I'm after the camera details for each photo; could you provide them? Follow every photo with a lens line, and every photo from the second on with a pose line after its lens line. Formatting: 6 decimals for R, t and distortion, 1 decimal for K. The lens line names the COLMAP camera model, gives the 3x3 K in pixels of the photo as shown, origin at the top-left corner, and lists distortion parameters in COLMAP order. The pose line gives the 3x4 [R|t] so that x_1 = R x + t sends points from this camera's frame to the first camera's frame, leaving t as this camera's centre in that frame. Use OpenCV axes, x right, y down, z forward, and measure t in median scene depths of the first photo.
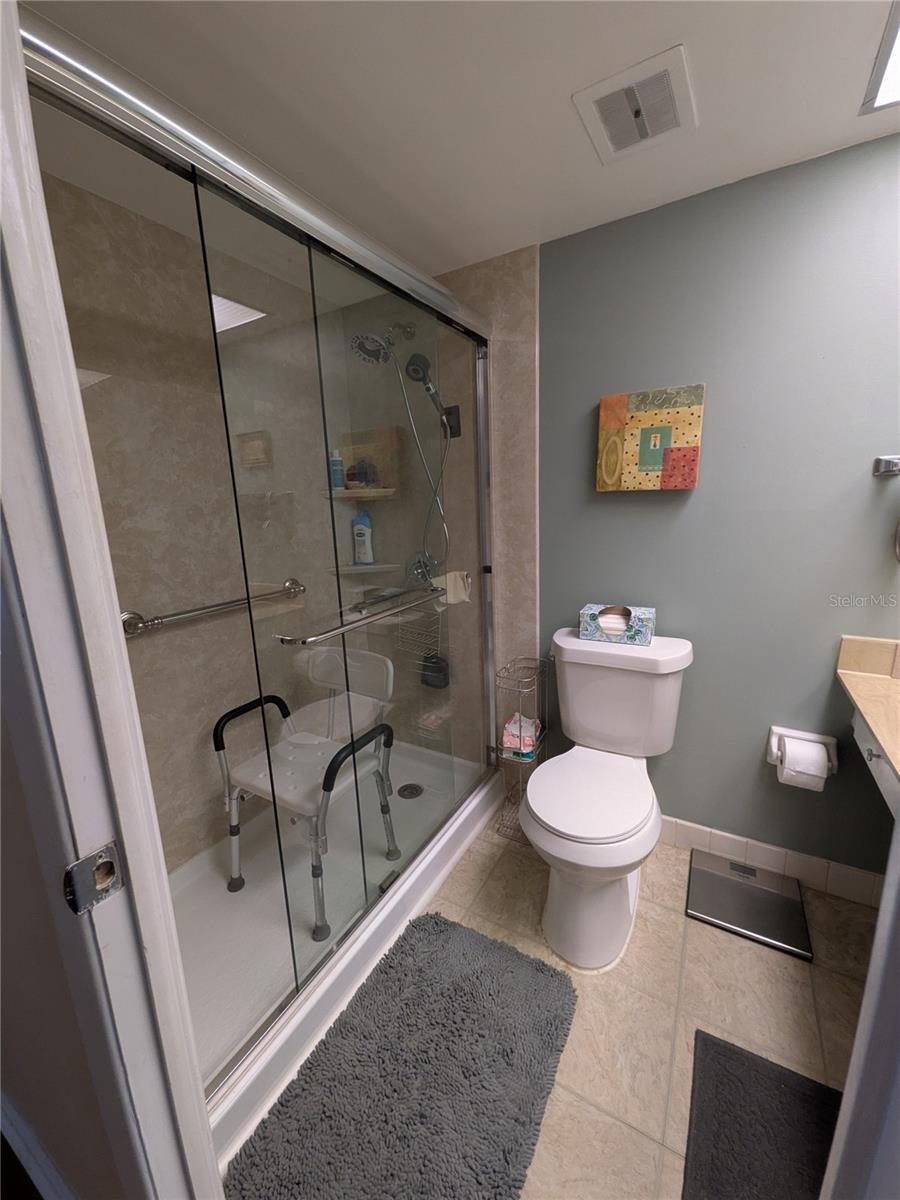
lens RADIAL K [[471.5, 0, 445.6], [0, 471.5, 602.9], [0, 0, 1]] dist [0.008187, -0.001525]
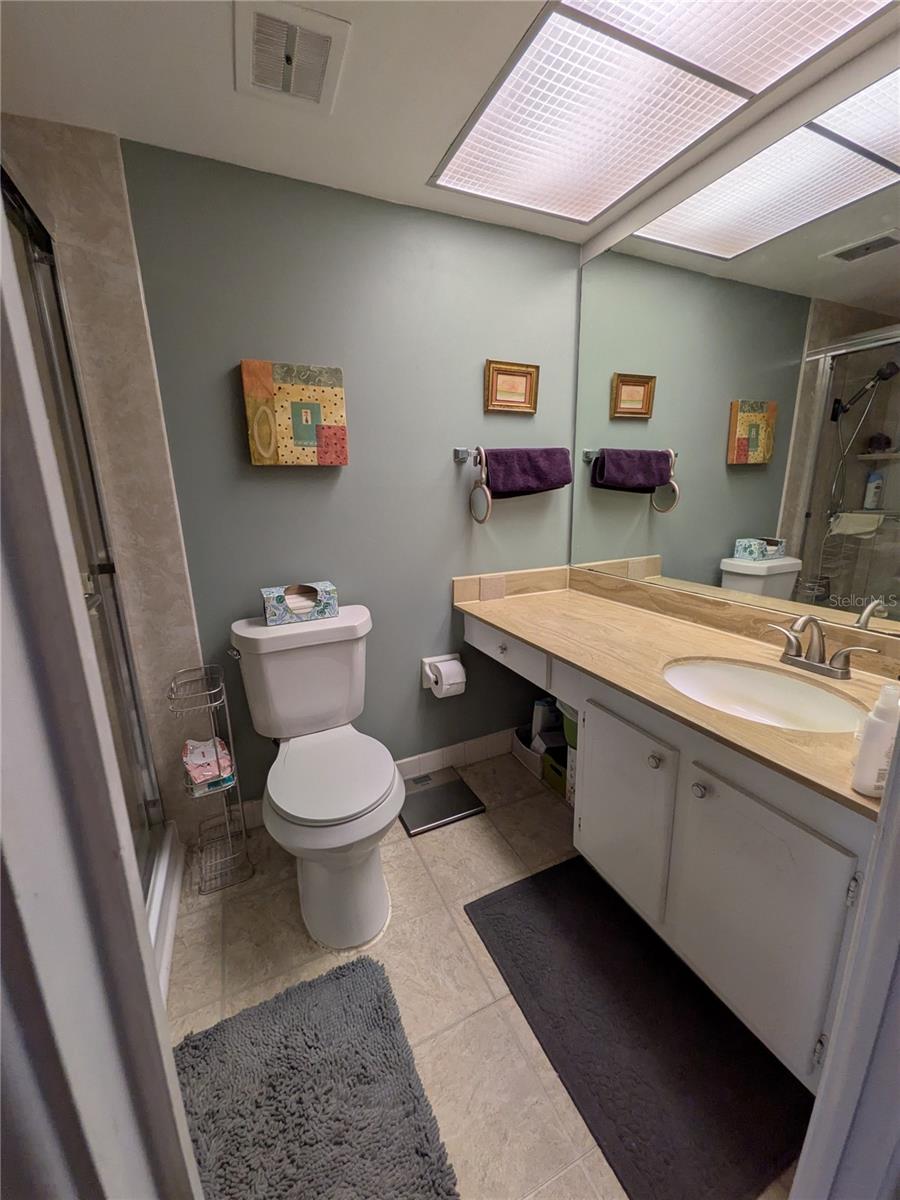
lens RADIAL K [[471.5, 0, 448.6], [0, 471.5, 601.7], [0, 0, 1]] dist [0.008187, -0.001525]
pose [[0.571229, -0.177353, 0.801401, -0.261123], [0.179425, 0.979744, 0.088929, 0.011421], [-0.800939, 0.092993, 0.591480, 0.190649]]
